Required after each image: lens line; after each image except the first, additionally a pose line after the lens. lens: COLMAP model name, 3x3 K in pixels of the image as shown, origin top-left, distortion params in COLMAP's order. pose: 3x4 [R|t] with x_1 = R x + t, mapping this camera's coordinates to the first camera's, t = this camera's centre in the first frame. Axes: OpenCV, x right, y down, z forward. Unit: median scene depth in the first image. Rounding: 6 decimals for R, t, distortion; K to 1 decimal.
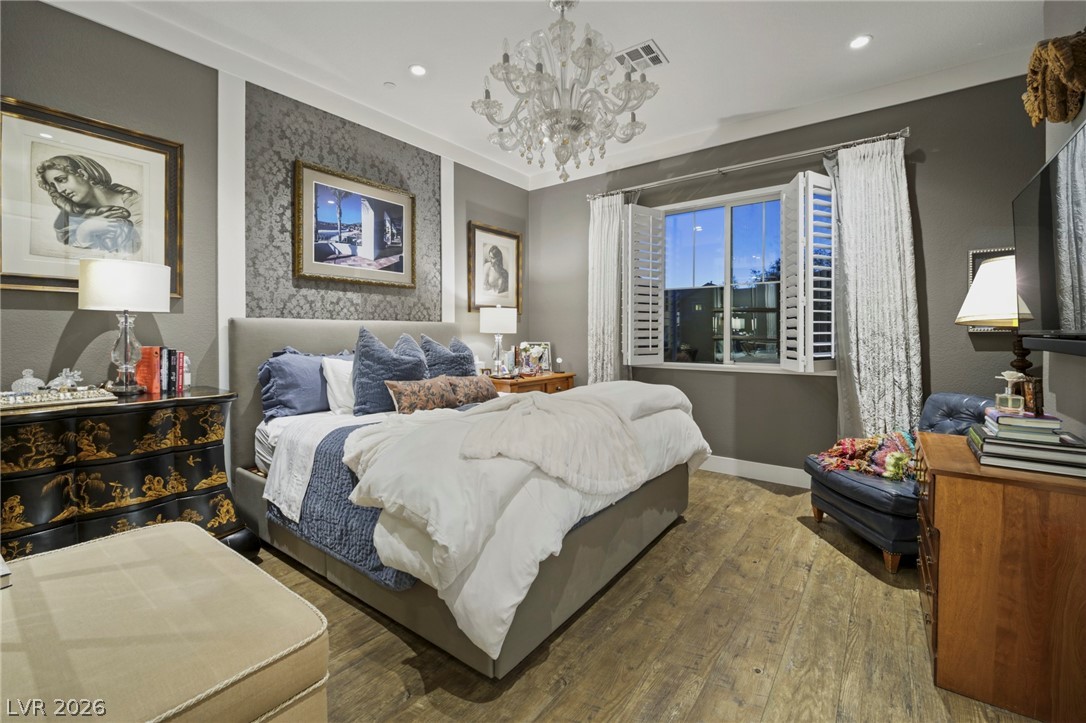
lens RADIAL K [[463.5, 0, 537.4], [0, 463.5, 339.6], [0, 0, 1]] dist [-0.015576, -0.002473]
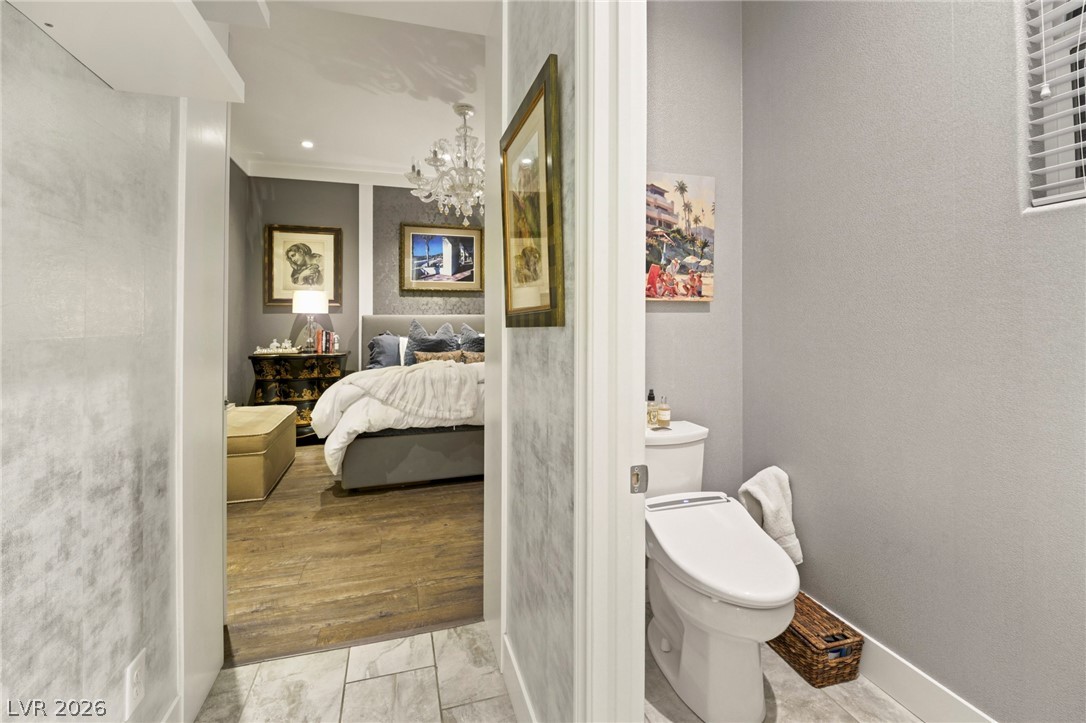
lens RADIAL K [[463.5, 0, 536.5], [0, 463.5, 319.3], [0, 0, 1]] dist [-0.015576, -0.002473]
pose [[0.805898, -0.010897, -0.591954, 0.912754], [-0.001617, 0.999786, -0.020606, 0.006263], [0.592052, 0.017564, 0.805708, -0.087469]]
